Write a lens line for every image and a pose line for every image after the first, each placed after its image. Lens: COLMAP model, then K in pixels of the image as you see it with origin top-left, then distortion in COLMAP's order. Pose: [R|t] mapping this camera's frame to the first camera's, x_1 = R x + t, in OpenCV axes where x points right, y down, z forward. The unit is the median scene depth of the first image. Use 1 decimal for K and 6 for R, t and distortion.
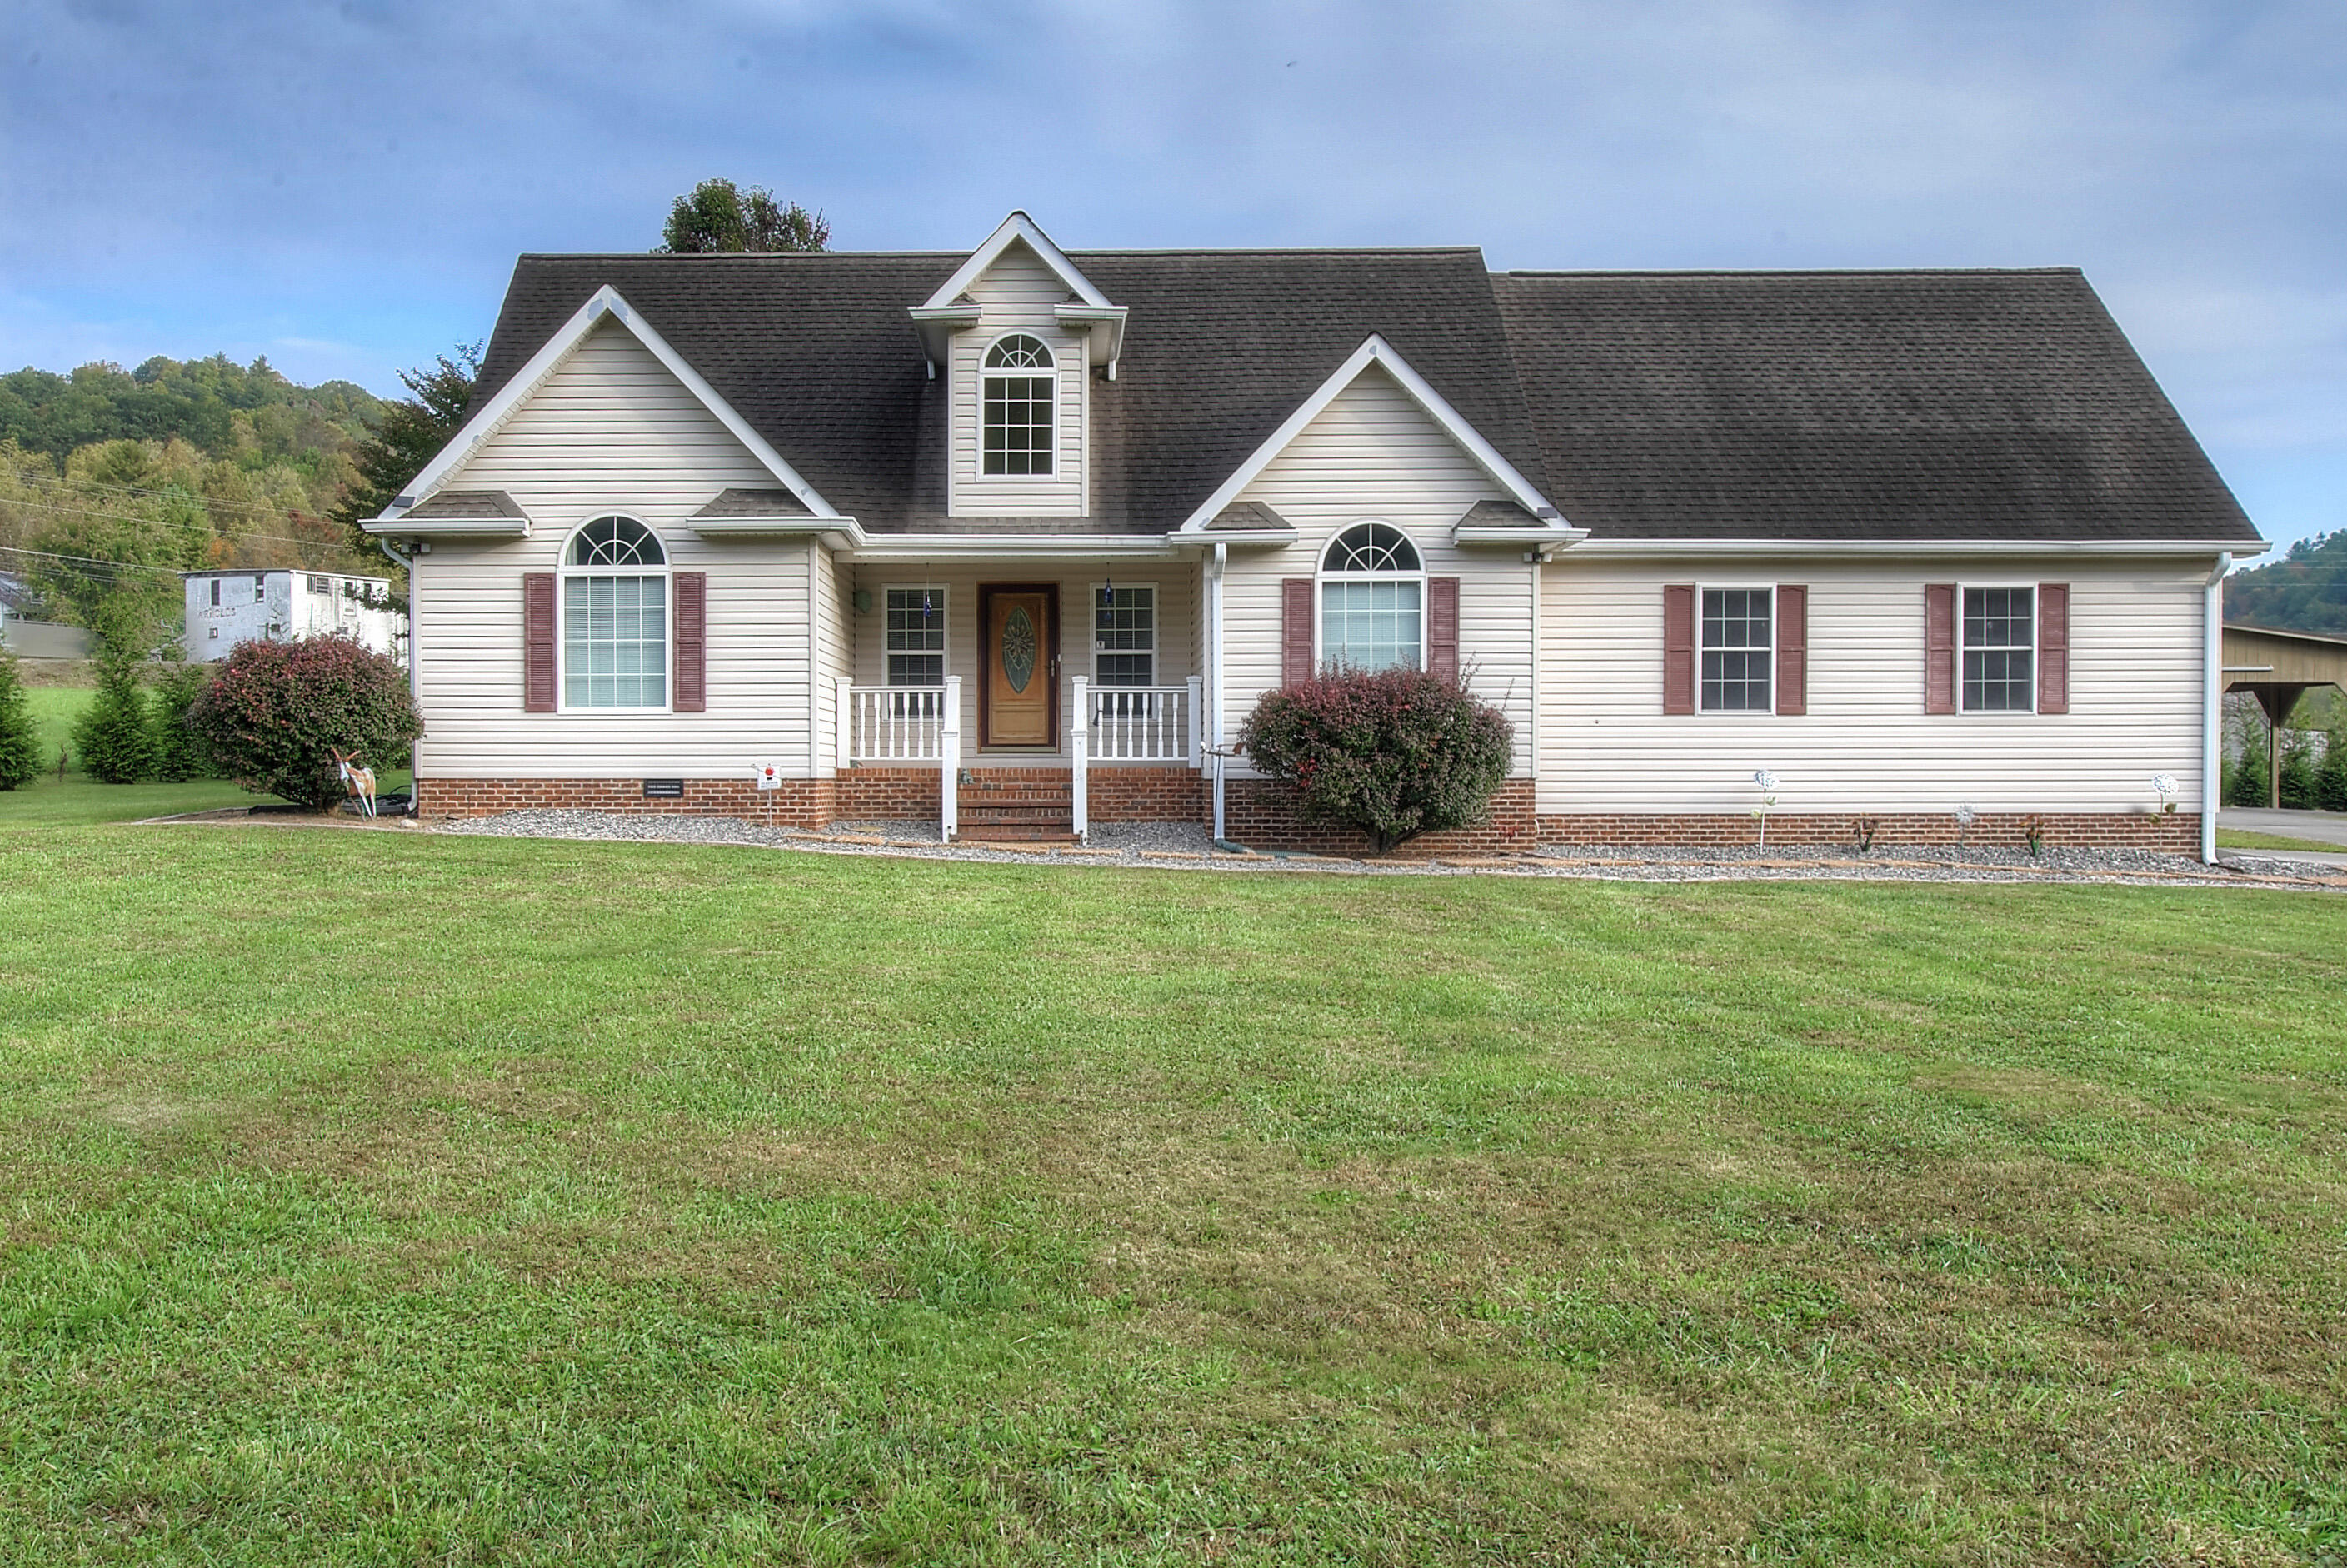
lens RADIAL K [[1855.1, 0, 1109.6], [0, 1855.1, 802.2], [0, 0, 1]] dist [-0.006195, -0.010624]
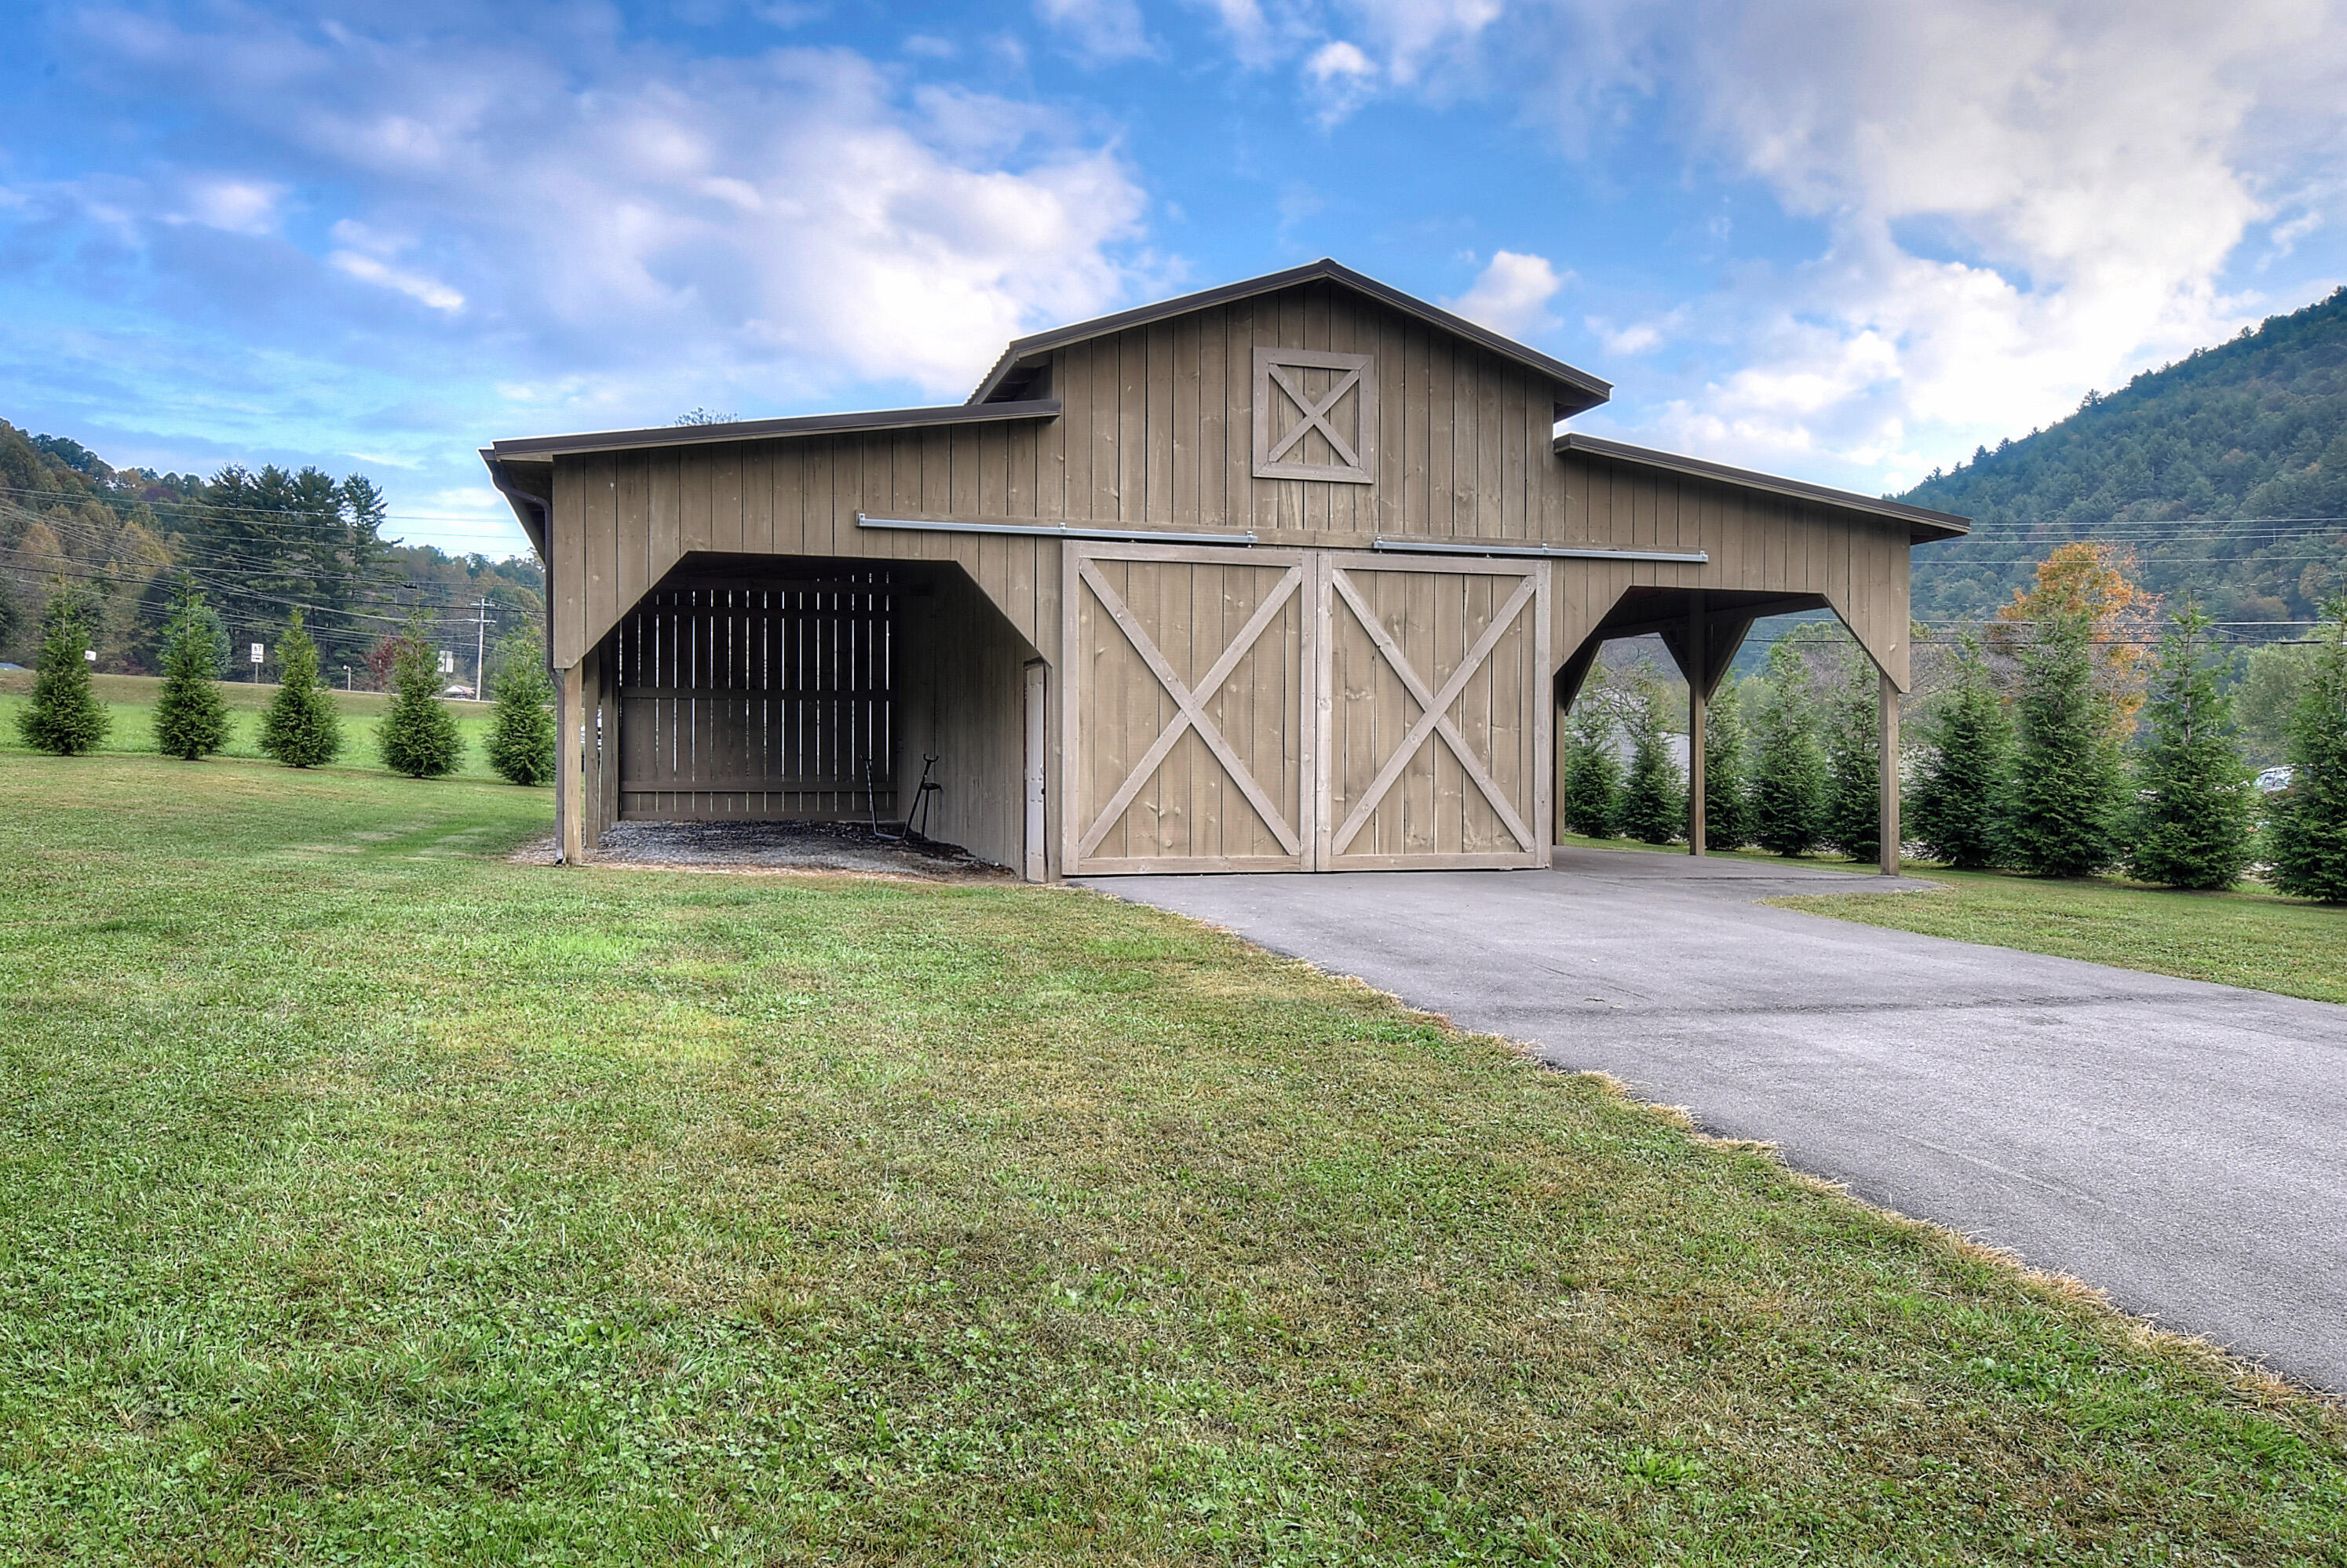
lens RADIAL K [[1690.7, 0, 1163.8], [0, 1690.7, 788.1], [0, 0, 1]] dist [-0.016314, -0.001278]
pose [[0.959002, -0.000310, 0.283401, 0.821377], [0.002275, 0.999976, -0.006605, -0.029448], [-0.283392, 0.006979, 0.958979, 1.370583]]
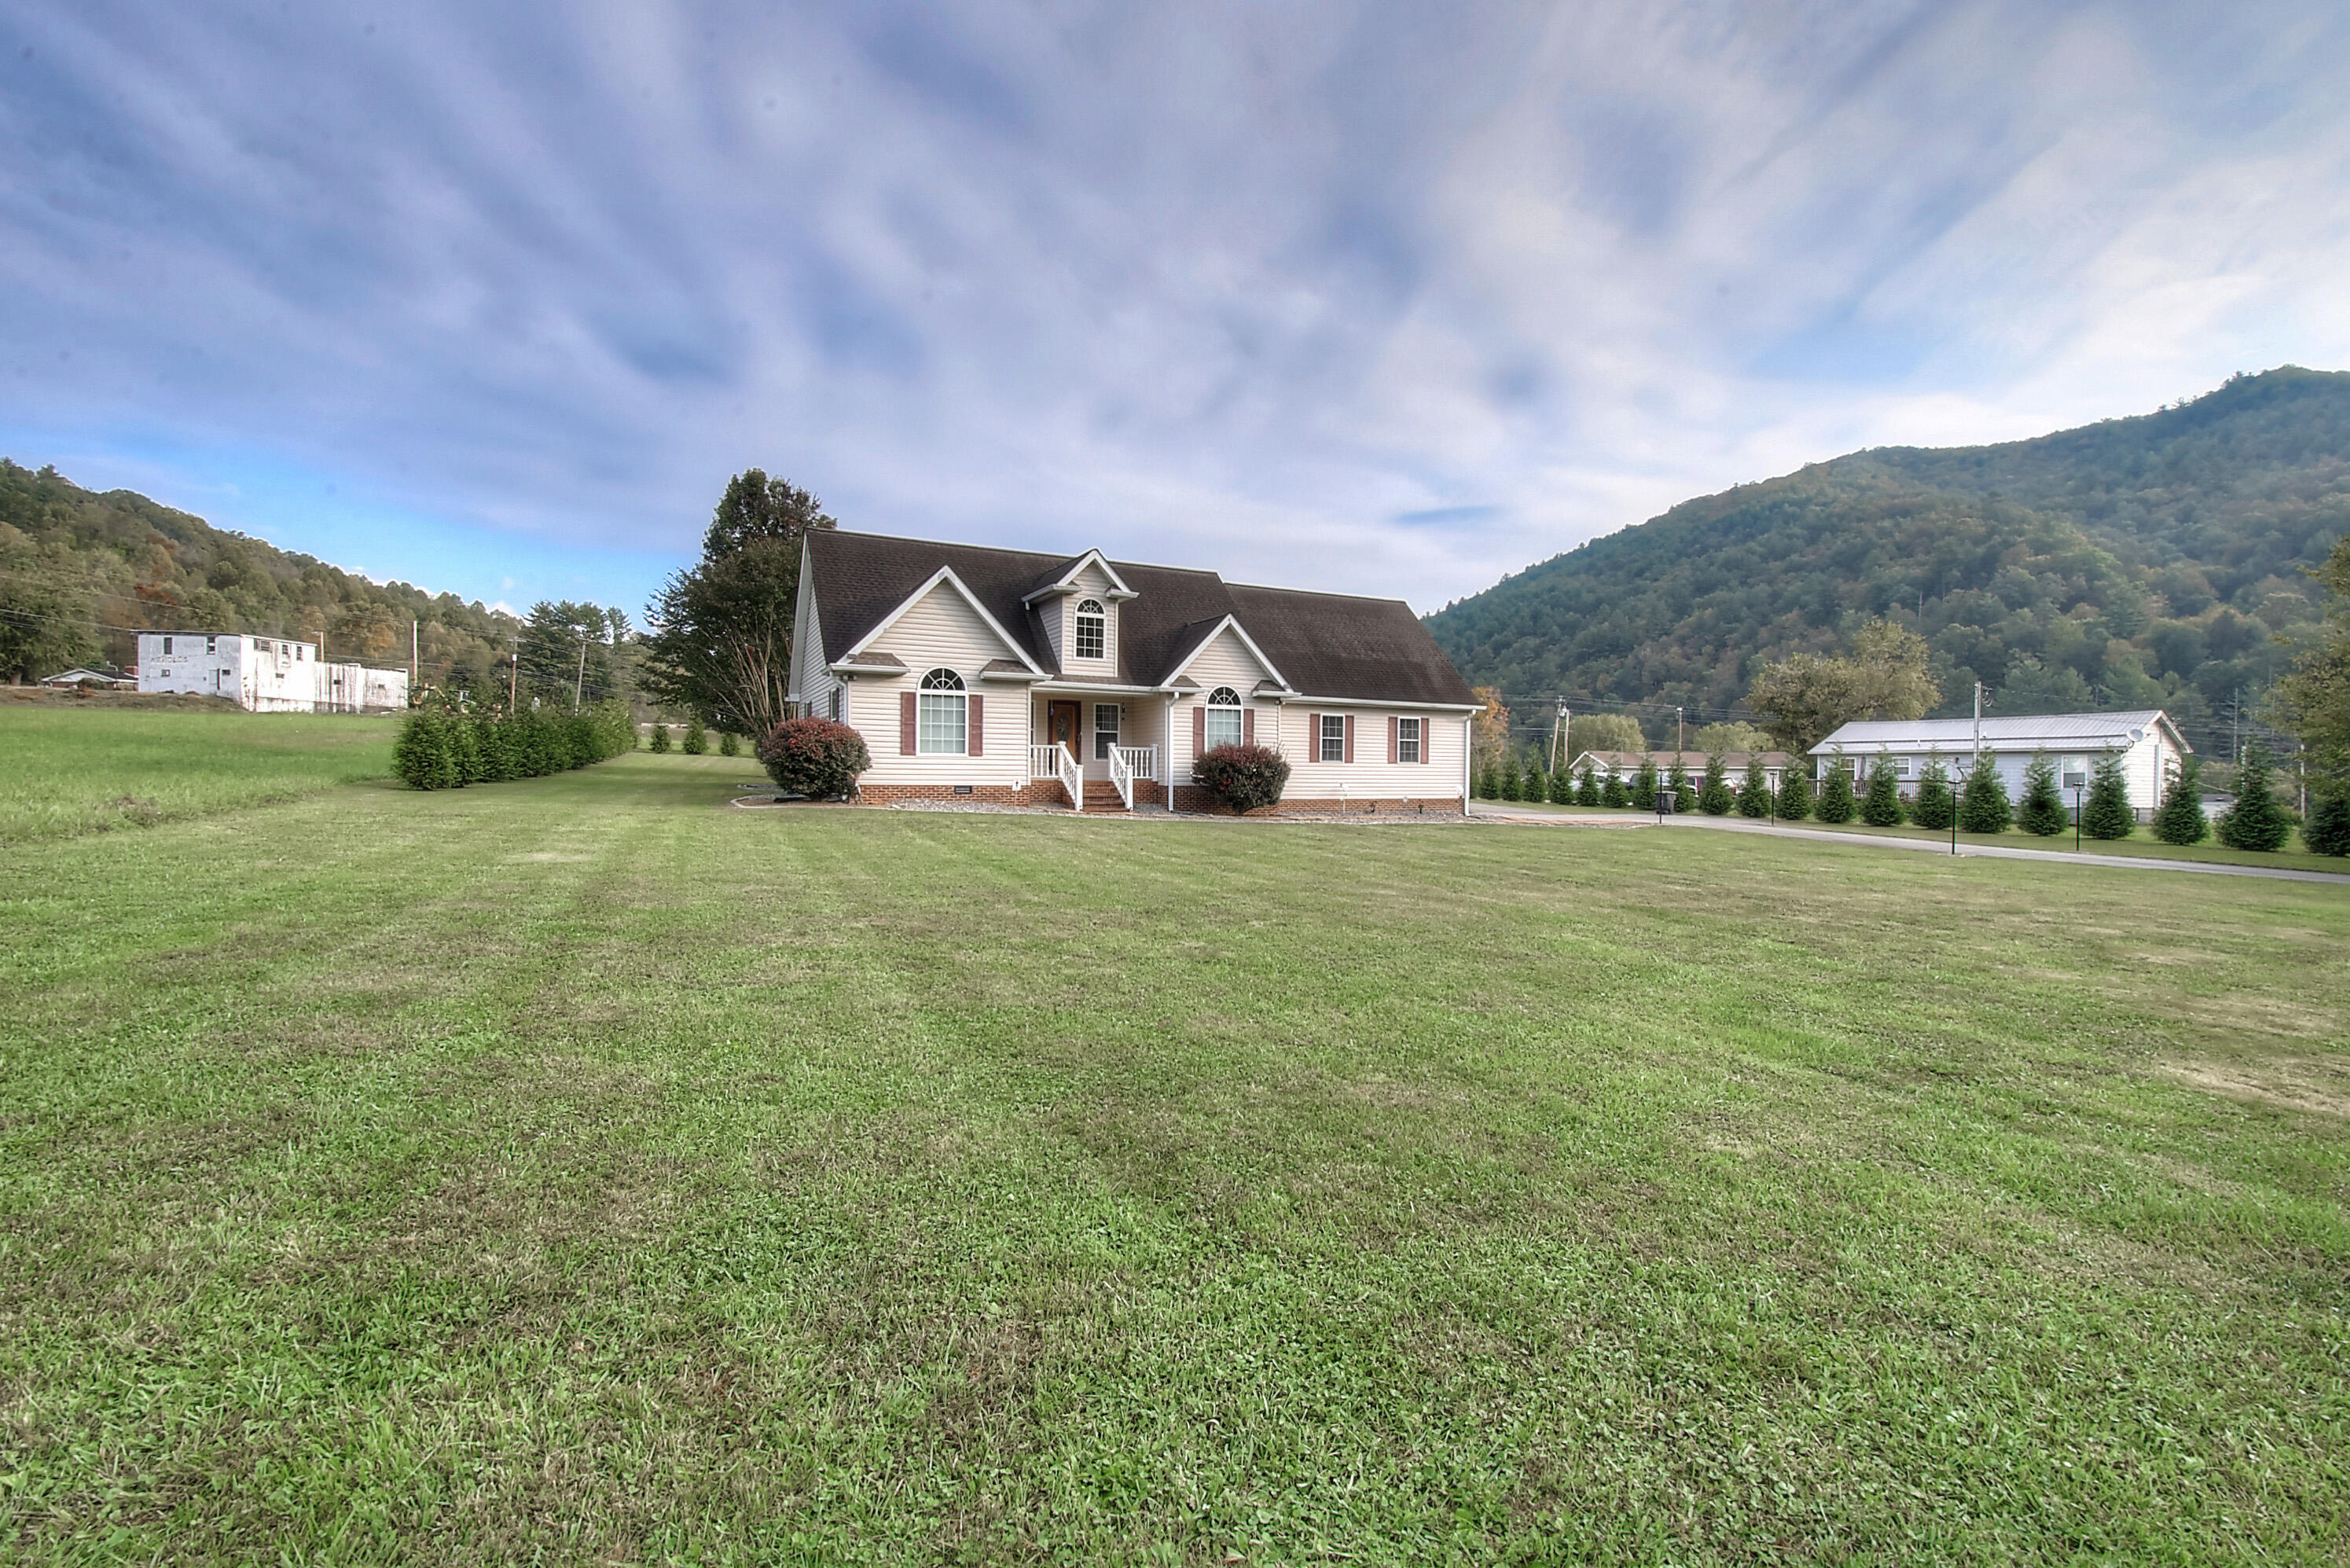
lens RADIAL K [[944.3, 0, 1175.0], [0, 944.3, 784.0], [0, 0, 1]] dist [0.000095, -0.005791]
pose [[0.897195, 0.004091, 0.441615, -0.491731], [-0.002523, 0.999988, -0.004139, -0.009833], [-0.441626, 0.002599, 0.897195, -0.138218]]
